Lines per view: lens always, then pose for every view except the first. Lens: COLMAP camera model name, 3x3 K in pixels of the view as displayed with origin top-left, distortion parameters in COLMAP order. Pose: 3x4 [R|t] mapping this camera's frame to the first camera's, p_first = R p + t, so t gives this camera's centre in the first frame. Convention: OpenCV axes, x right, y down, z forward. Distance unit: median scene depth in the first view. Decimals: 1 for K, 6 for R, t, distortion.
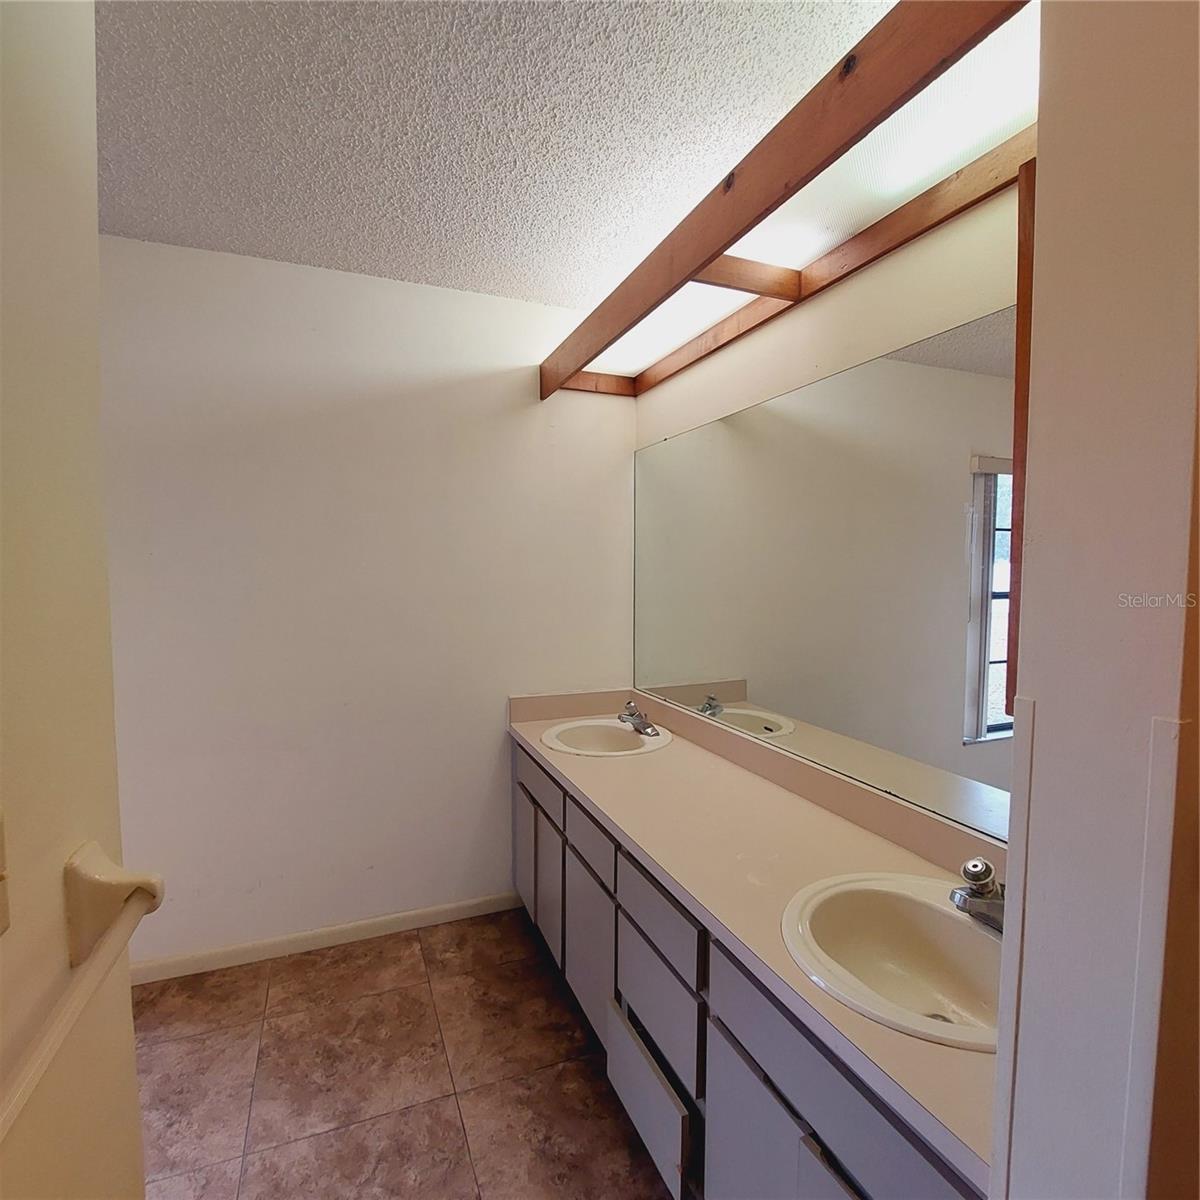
lens RADIAL K [[637.6, 0, 600.0], [0, 637.6, 600.0], [0, 0, 1]] dist [-0.020486, -0.002088]
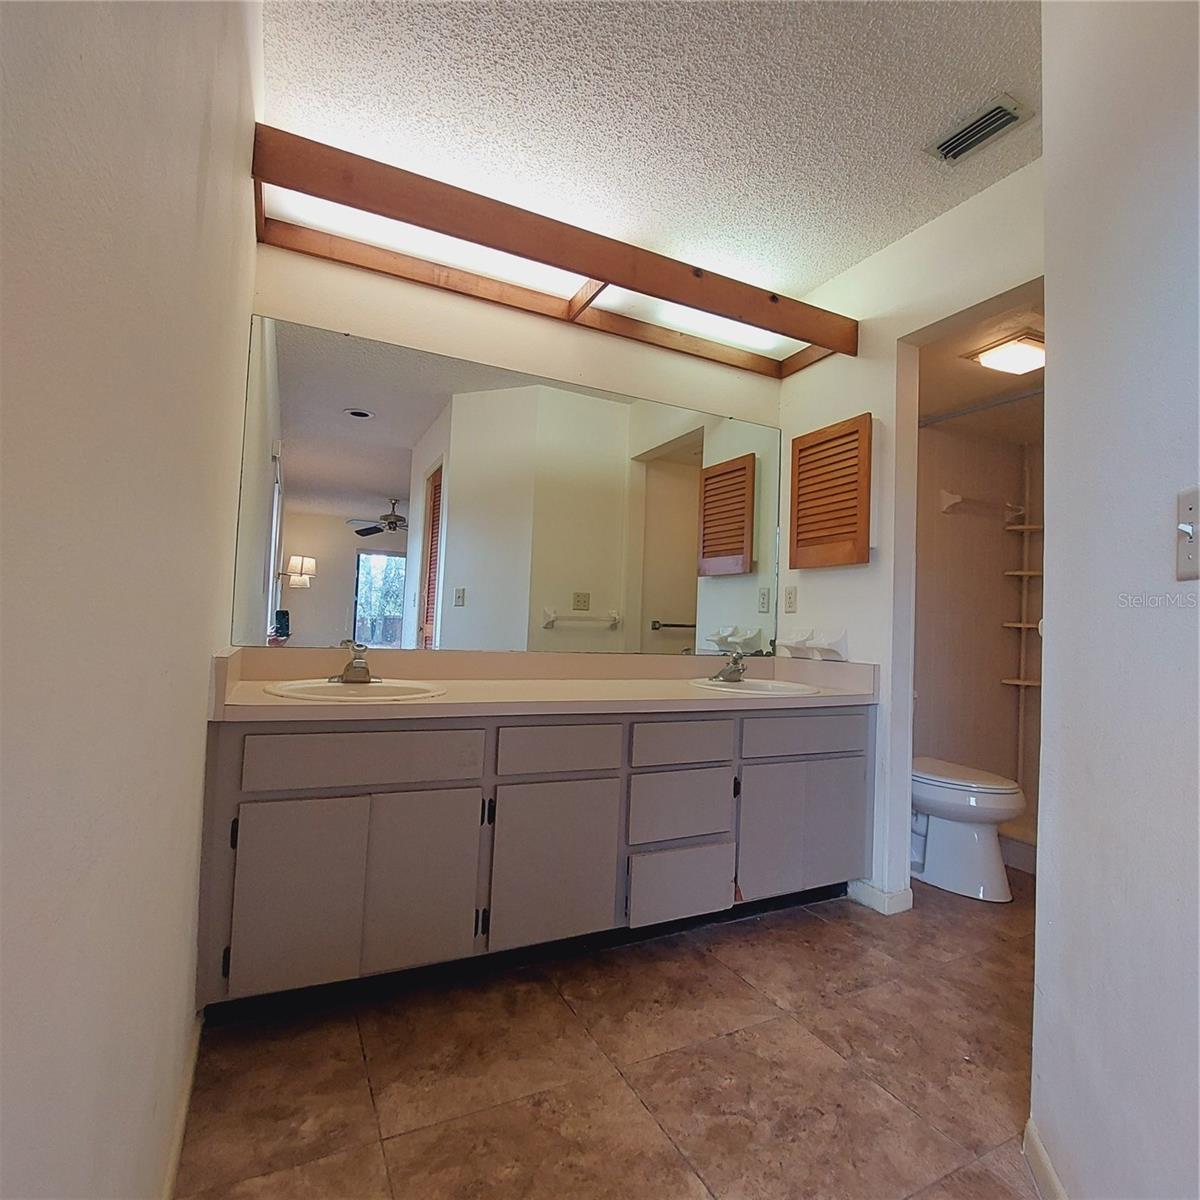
lens RADIAL K [[637.6, 0, 600.0], [0, 637.6, 600.0], [0, 0, 1]] dist [-0.020486, -0.002088]
pose [[-0.076857, 0.038962, 0.996281, -1.080124], [0.013225, 0.999188, -0.038055, 0.196247], [-0.996954, 0.010251, -0.077309, 1.076619]]
